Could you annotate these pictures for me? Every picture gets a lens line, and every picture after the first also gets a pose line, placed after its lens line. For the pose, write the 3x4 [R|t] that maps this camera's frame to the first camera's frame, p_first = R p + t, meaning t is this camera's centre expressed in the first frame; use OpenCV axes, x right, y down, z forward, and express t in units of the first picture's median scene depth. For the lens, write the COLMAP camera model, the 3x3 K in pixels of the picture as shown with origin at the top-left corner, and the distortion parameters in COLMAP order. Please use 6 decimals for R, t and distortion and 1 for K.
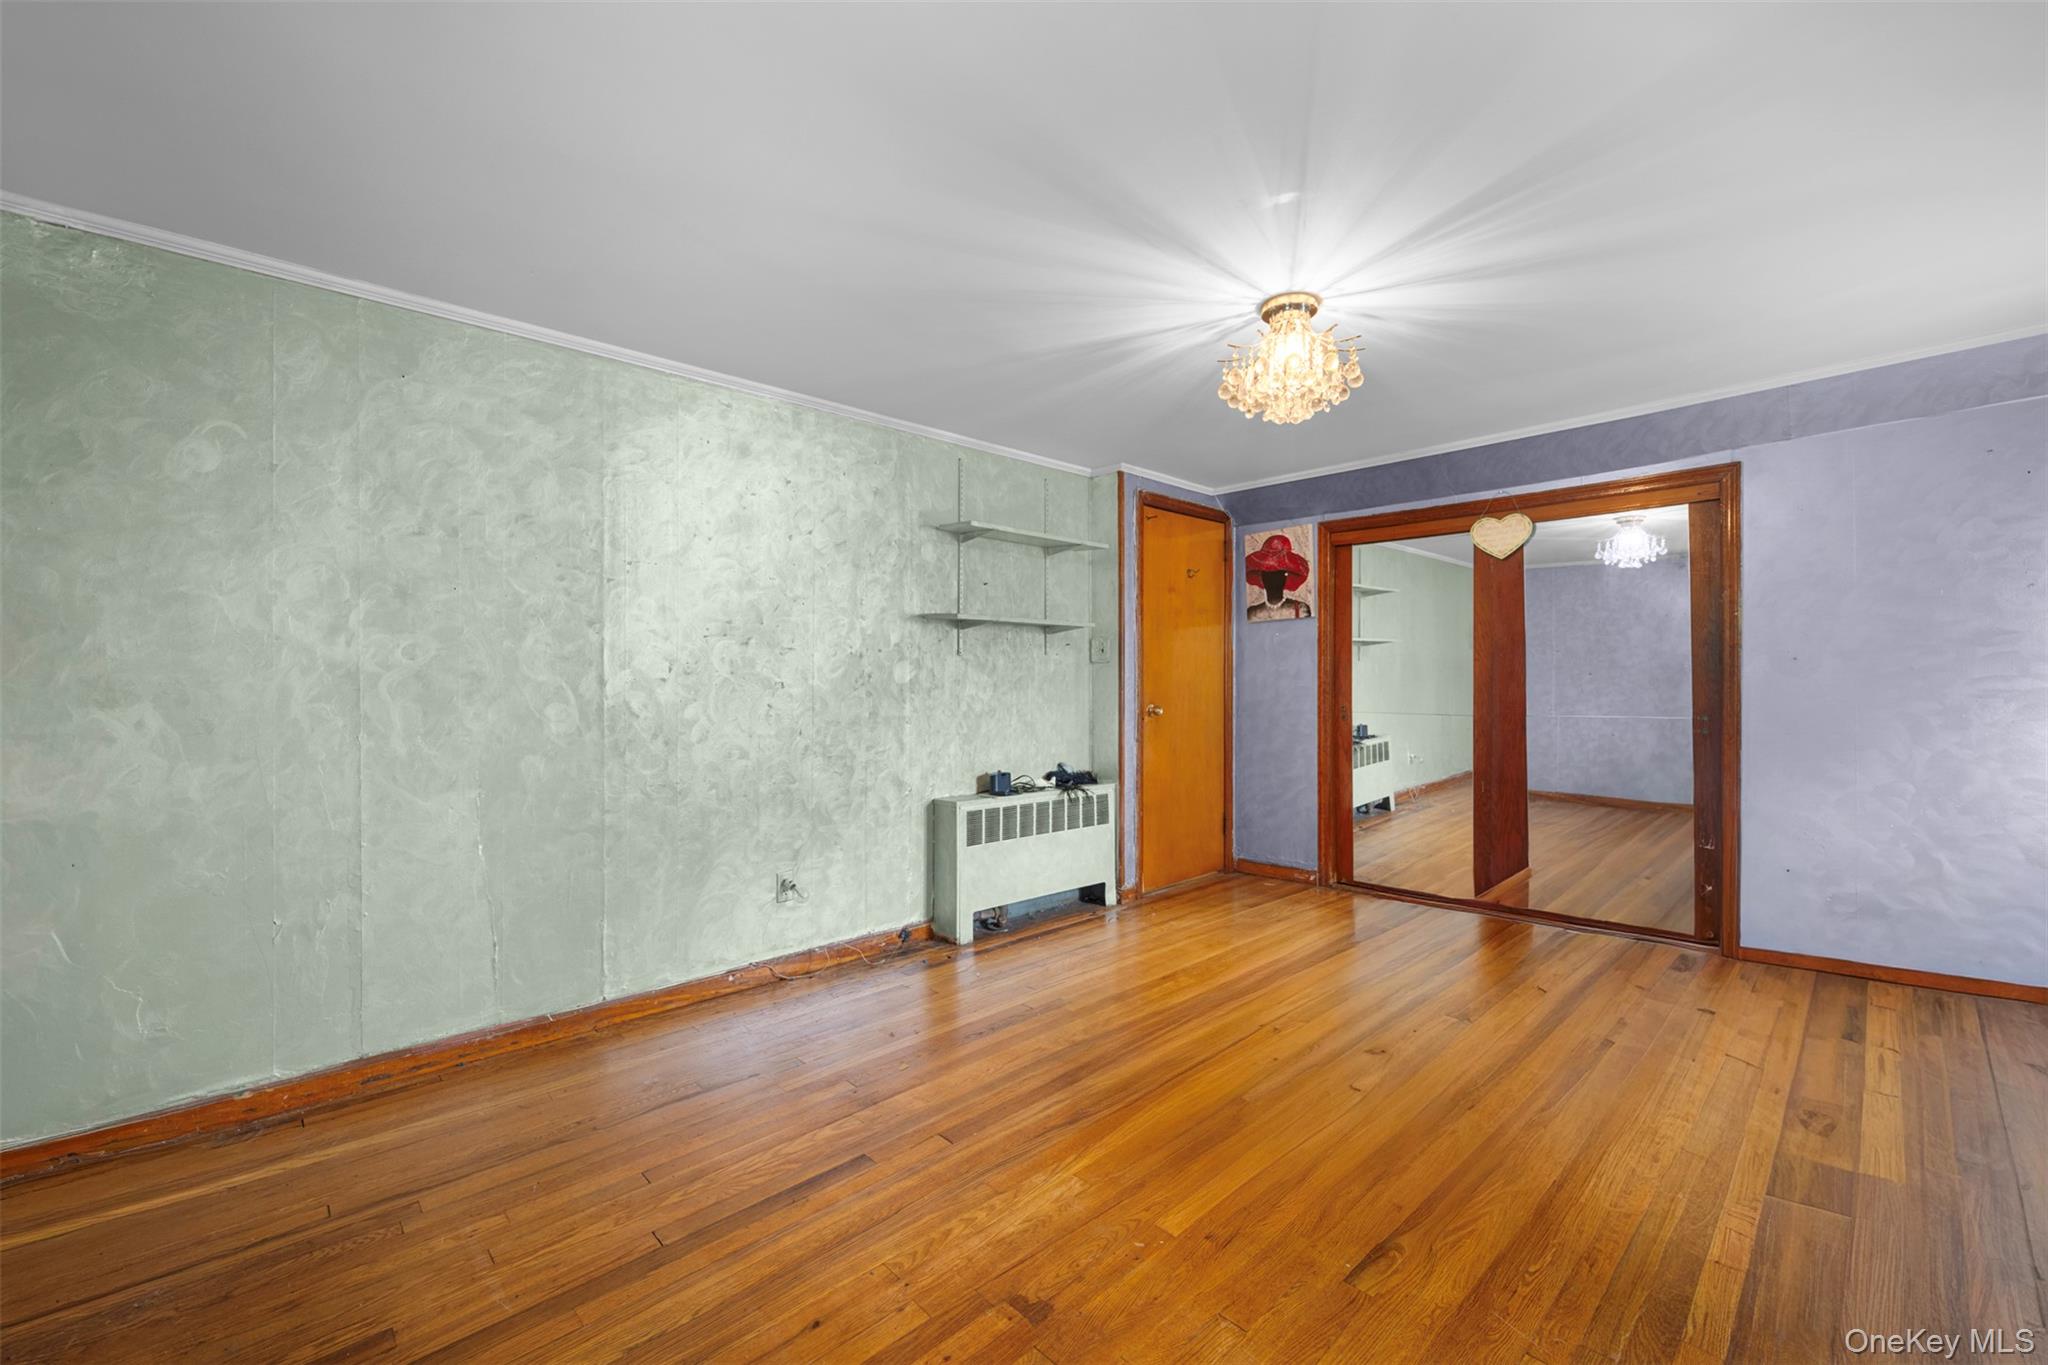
lens RADIAL K [[806.9, 0, 1041.5], [0, 806.9, 677.7], [0, 0, 1]] dist [-0.001377, -0.000168]
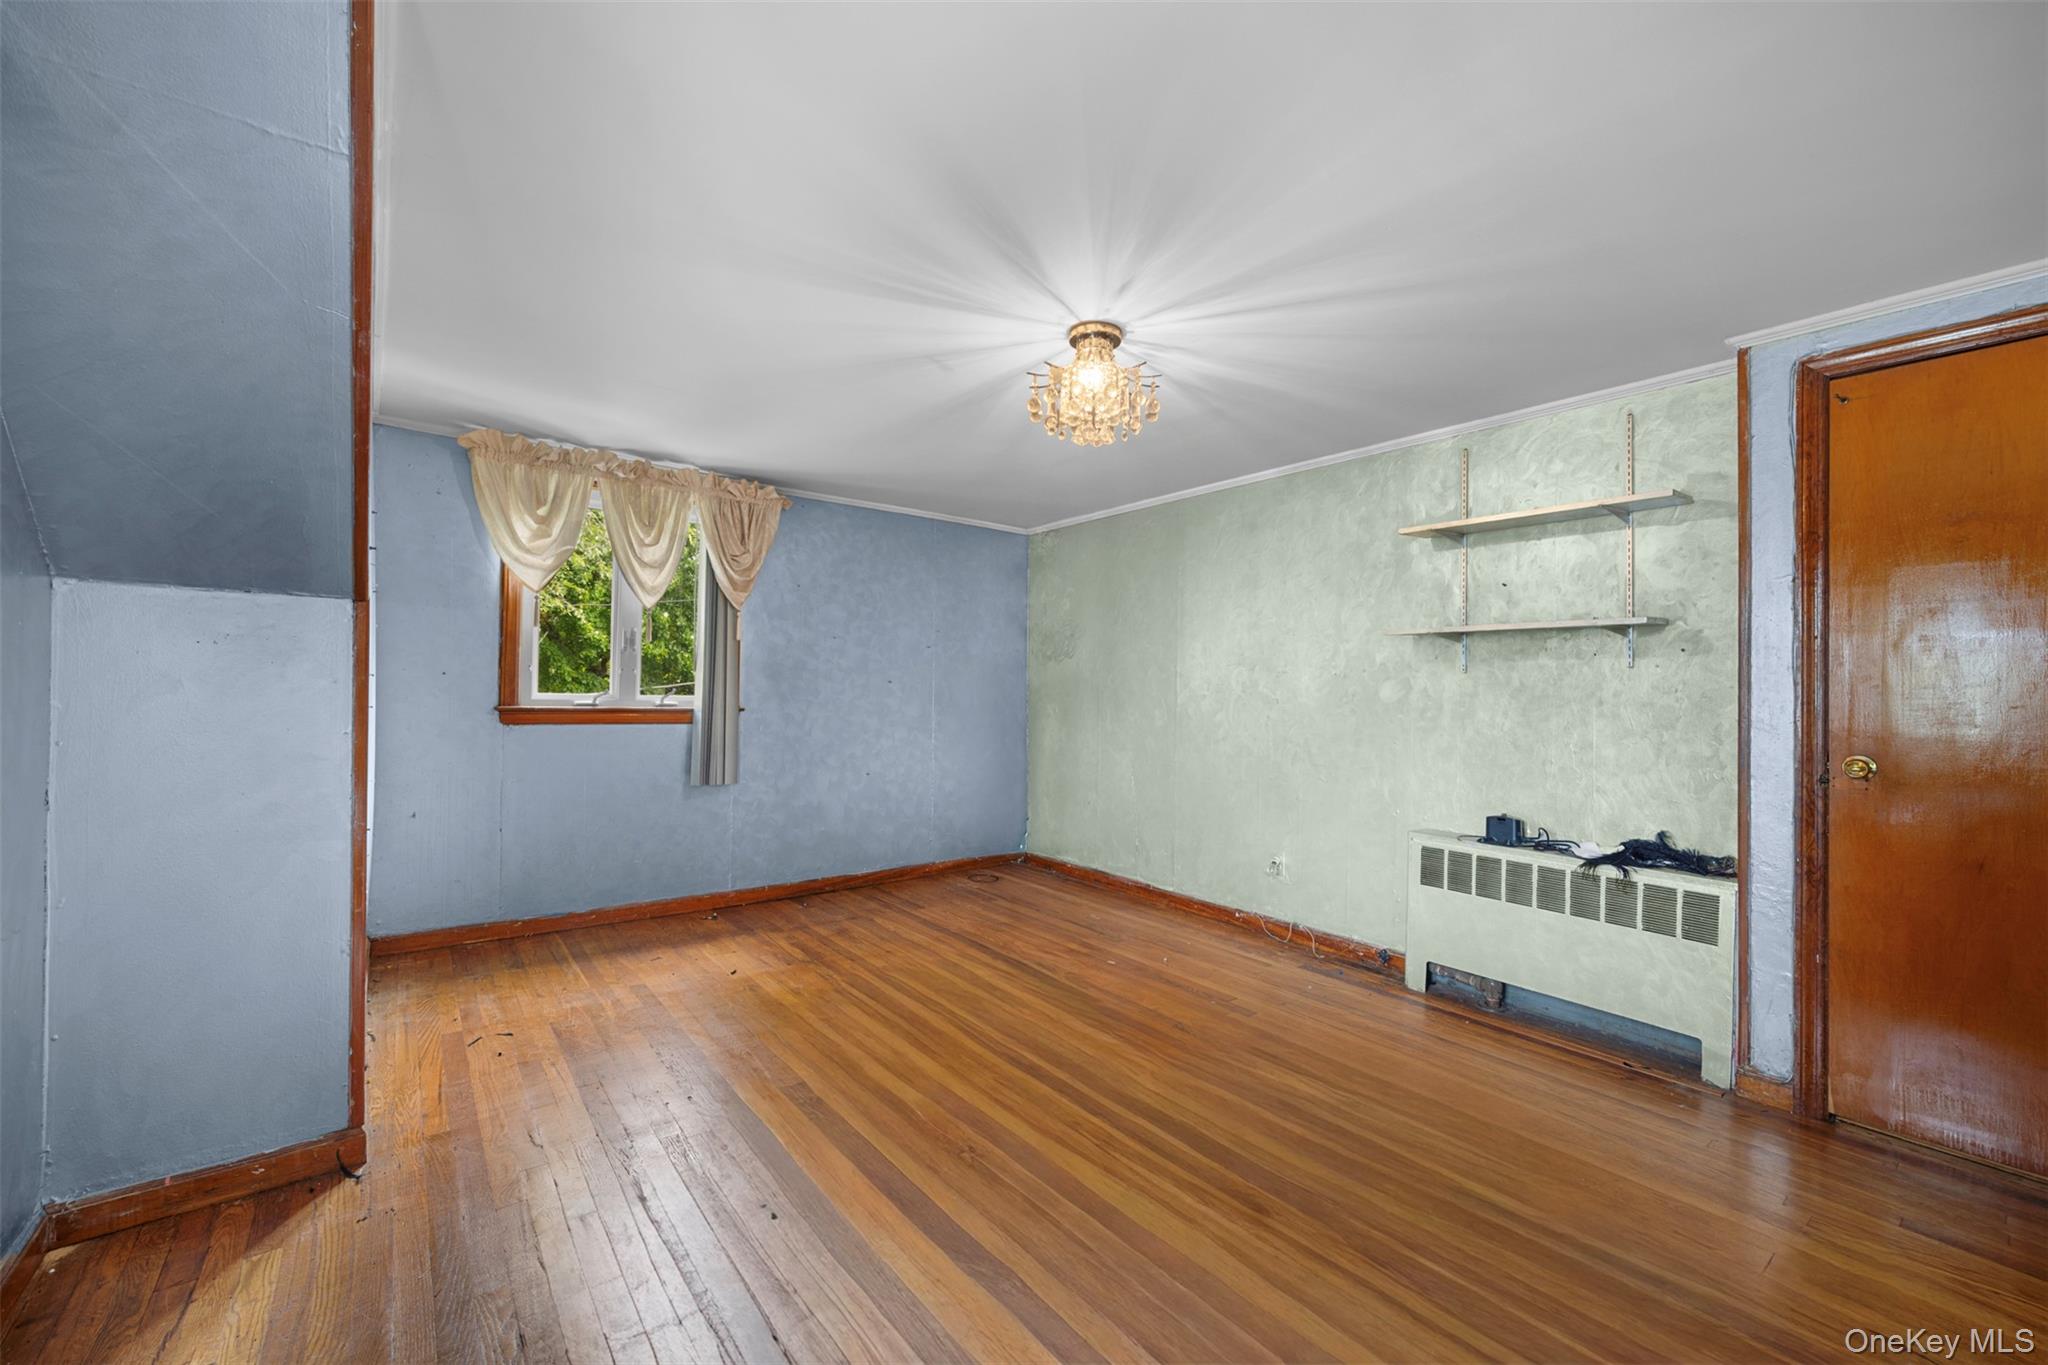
lens RADIAL K [[806.9, 0, 1041.5], [0, 806.9, 677.7], [0, 0, 1]] dist [-0.001377, -0.000168]
pose [[-0.071876, -0.017914, -0.997253, 0.857412], [-0.015878, 0.999733, -0.016814, -0.000488], [0.997287, 0.014626, -0.072141, 0.647571]]
